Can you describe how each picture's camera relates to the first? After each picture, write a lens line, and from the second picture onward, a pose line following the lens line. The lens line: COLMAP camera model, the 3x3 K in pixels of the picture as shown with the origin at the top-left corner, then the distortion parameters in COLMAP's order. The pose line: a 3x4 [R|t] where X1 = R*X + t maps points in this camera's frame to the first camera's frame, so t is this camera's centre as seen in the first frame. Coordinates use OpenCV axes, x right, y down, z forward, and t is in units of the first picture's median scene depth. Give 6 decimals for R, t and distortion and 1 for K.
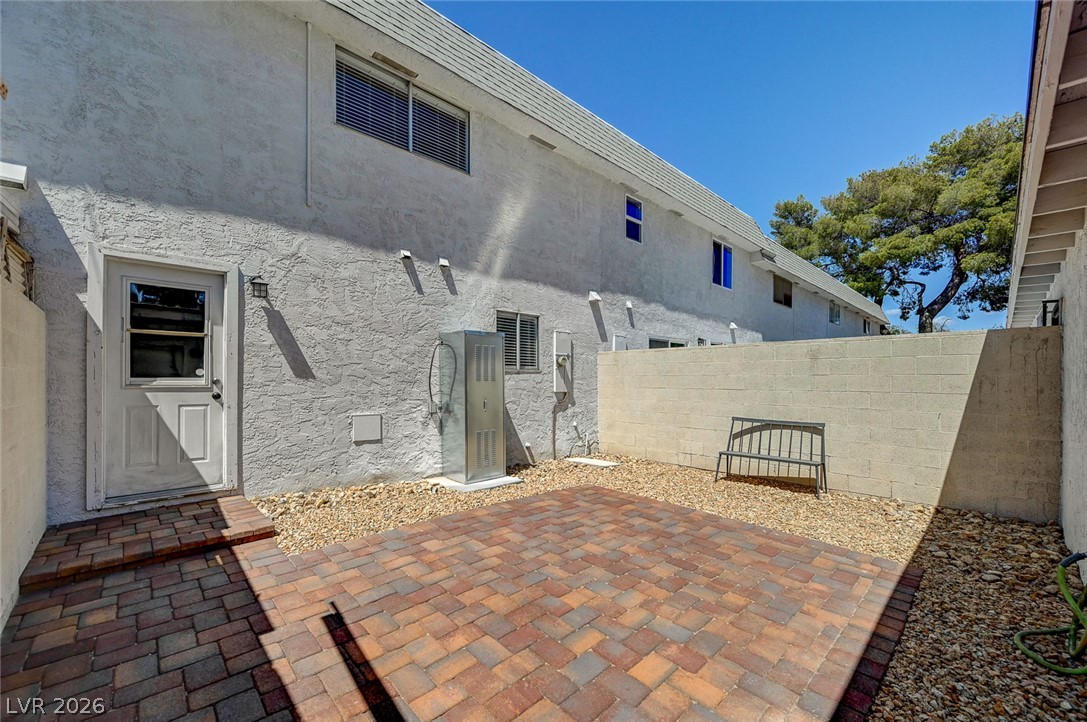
lens RADIAL K [[435.8, 0, 543.8], [0, 435.8, 377.6], [0, 0, 1]] dist [0.001026, -0.000004]
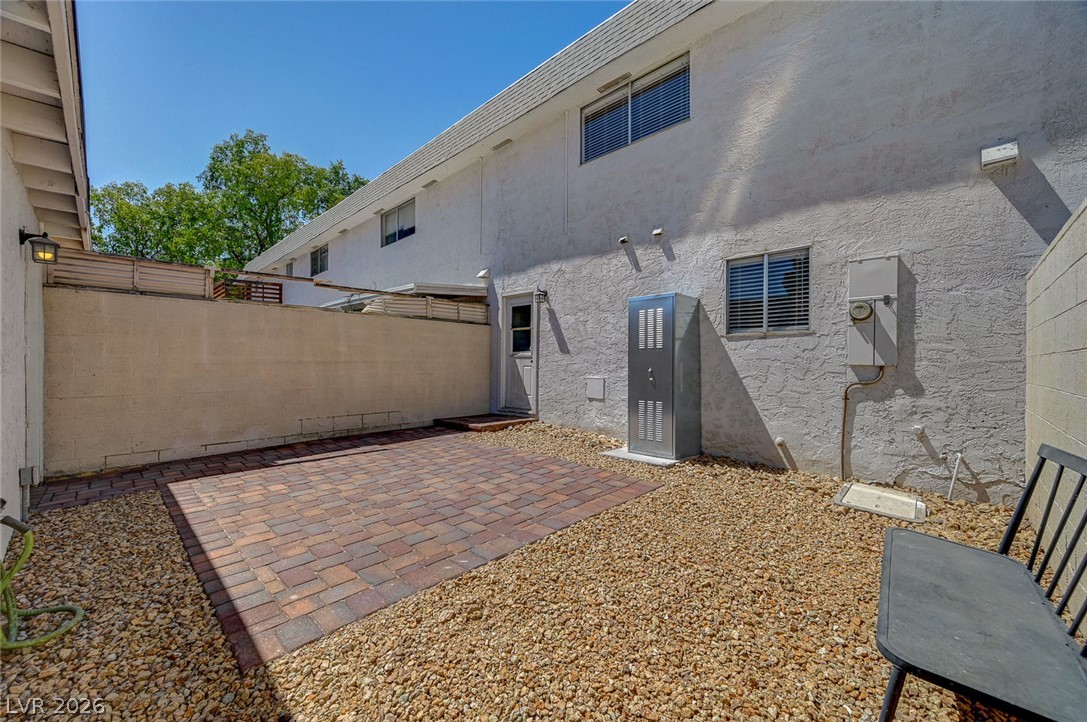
lens RADIAL K [[430.0, 0, 543.5], [0, 430.0, 361.0], [0, 0, 1]] dist [-0.000580, -0.000242]
pose [[0.034065, -0.010722, -0.999362, 0.776855], [-0.000929, 0.999942, -0.010760, 0.045079], [0.999419, 0.001295, 0.034053, 0.747273]]
